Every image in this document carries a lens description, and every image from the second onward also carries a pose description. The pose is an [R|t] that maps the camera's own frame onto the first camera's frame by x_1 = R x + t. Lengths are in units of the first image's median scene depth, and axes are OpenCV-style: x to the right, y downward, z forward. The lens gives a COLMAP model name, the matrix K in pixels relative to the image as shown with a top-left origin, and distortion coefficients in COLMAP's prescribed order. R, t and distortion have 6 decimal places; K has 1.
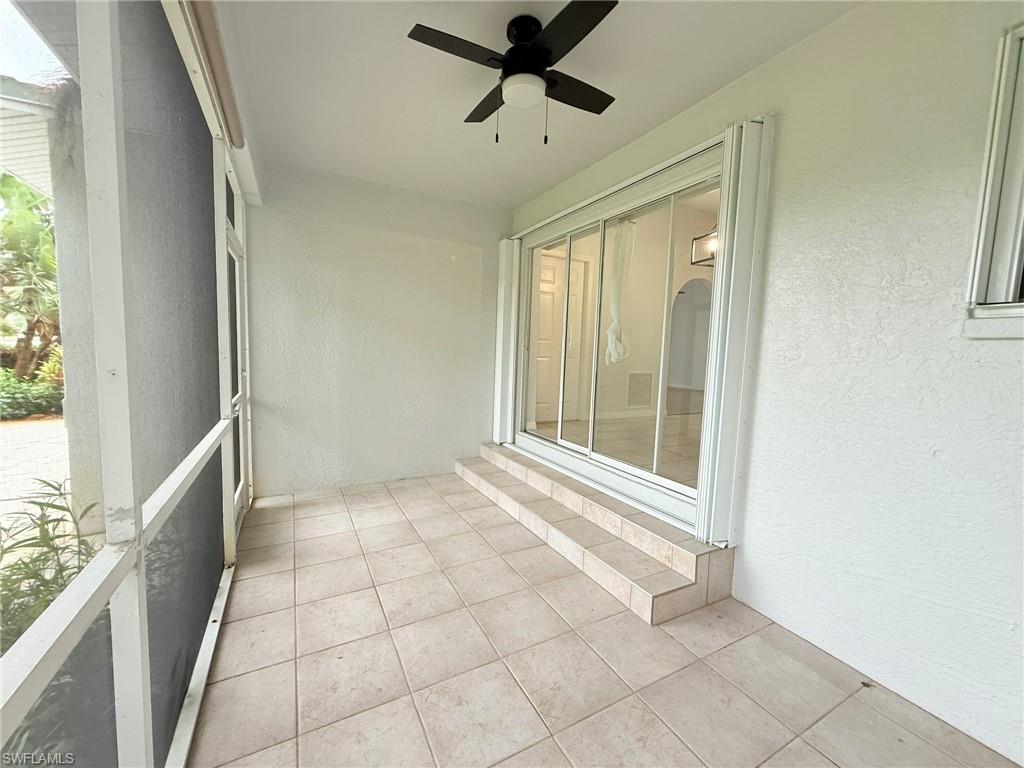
lens RADIAL K [[406.5, 0, 507.7], [0, 406.5, 385.9], [0, 0, 1]] dist [0.000088, 0.000545]
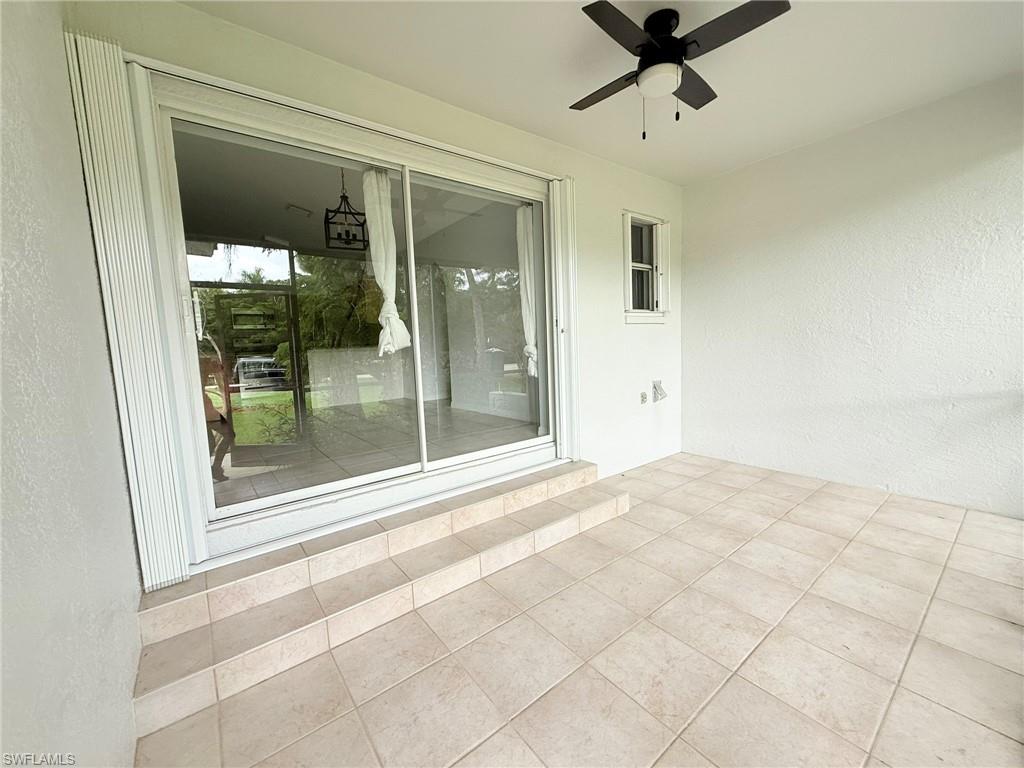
lens RADIAL K [[406.5, 0, 509.2], [0, 406.5, 383.3], [0, 0, 1]] dist [0.000088, 0.000545]
pose [[-0.169949, -0.122191, 0.977848, -0.656858], [0.117063, 0.982754, 0.143150, -0.097750], [-0.978475, 0.138798, -0.152714, 1.058963]]
